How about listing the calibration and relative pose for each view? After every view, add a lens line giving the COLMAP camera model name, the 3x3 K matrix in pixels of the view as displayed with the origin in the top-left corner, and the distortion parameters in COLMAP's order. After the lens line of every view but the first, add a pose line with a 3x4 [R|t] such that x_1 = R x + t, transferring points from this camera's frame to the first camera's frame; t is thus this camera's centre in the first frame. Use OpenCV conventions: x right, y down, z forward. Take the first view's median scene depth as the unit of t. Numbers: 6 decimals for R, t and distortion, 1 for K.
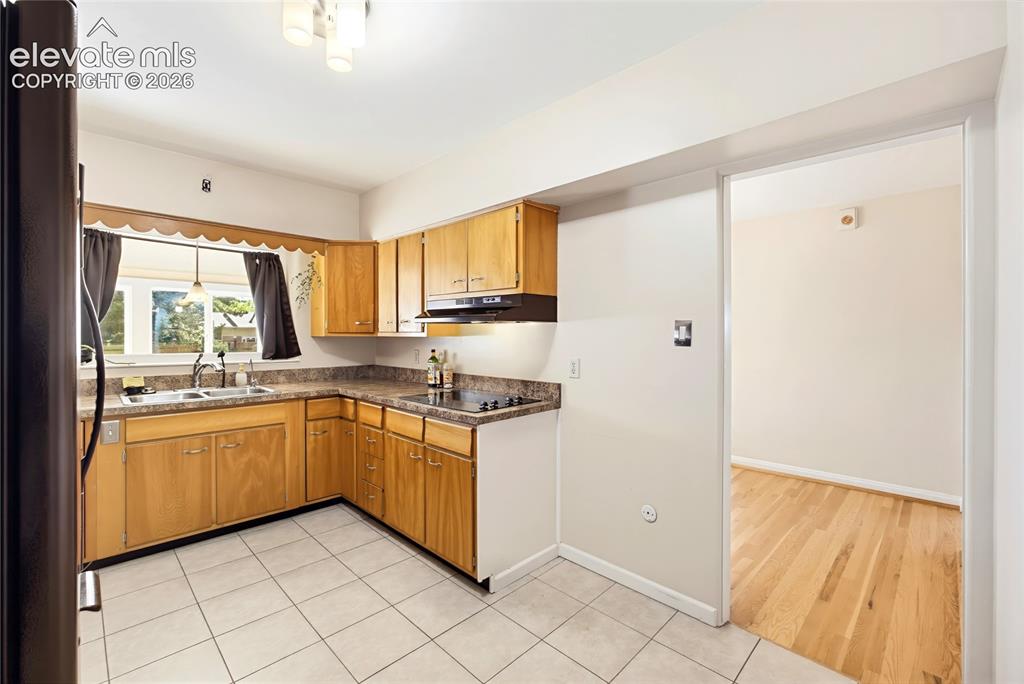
lens RADIAL K [[437.0, 0, 513.0], [0, 437.0, 337.6], [0, 0, 1]] dist [-0.013712, 0.003179]
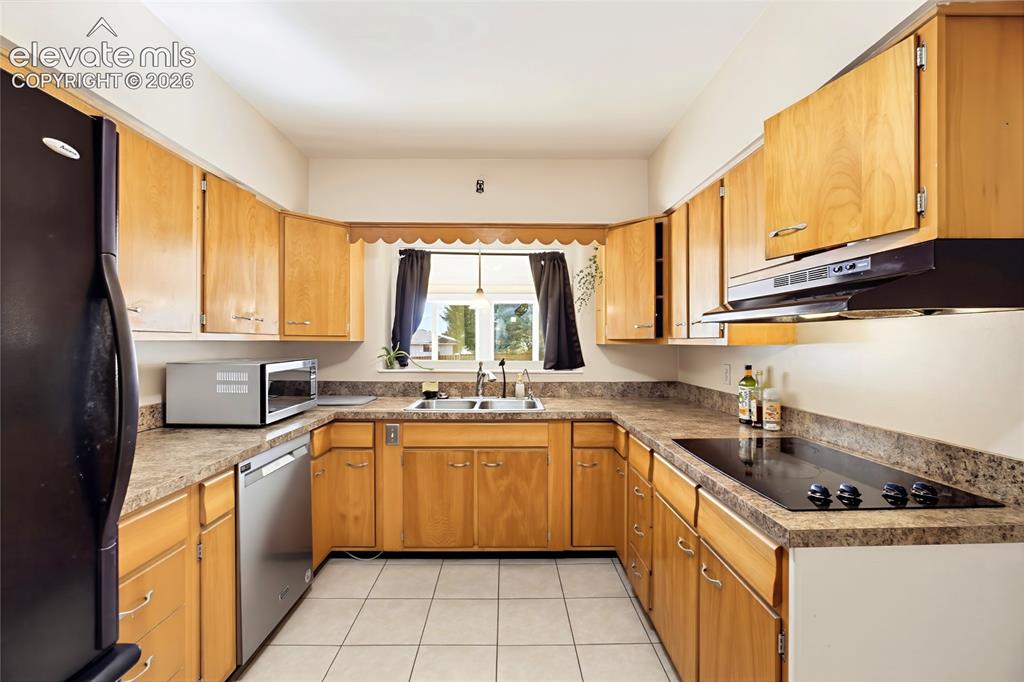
lens RADIAL K [[437.0, 0, 511.0], [0, 437.0, 345.3], [0, 0, 1]] dist [-0.013712, 0.003179]
pose [[0.711351, 0.003408, -0.702829, 0.018224], [-0.003358, 0.999993, 0.001451, -0.001670], [0.702829, 0.001328, 0.711357, 0.345617]]
